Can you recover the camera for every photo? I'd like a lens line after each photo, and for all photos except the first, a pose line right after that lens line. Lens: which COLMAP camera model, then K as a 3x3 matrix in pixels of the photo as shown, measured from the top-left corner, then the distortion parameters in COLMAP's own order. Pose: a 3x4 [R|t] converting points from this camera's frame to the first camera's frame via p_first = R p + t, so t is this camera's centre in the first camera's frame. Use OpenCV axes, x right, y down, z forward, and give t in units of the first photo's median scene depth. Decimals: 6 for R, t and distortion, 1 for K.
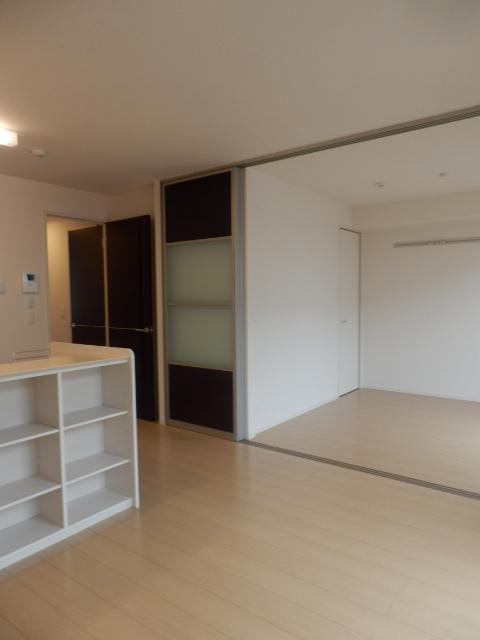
lens RADIAL K [[442.7, 0, 240.0], [0, 442.7, 320.0], [0, 0, 1]] dist [0.032146, 0.001745]
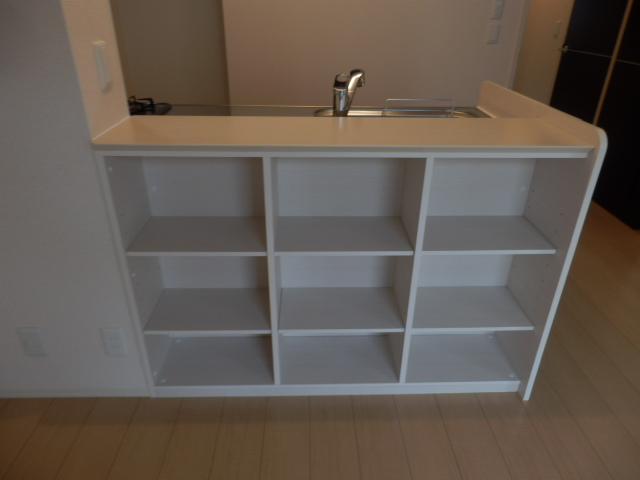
lens RADIAL K [[445.7, 0, 320.0], [0, 445.7, 240.0], [0, 0, 1]] dist [-0.041804, -0.000012]
pose [[0.630919, 0.382737, -0.674873, -0.085490], [-0.057836, 0.890633, 0.451030, -0.017868], [0.773690, -0.245532, 0.584053, 0.481582]]
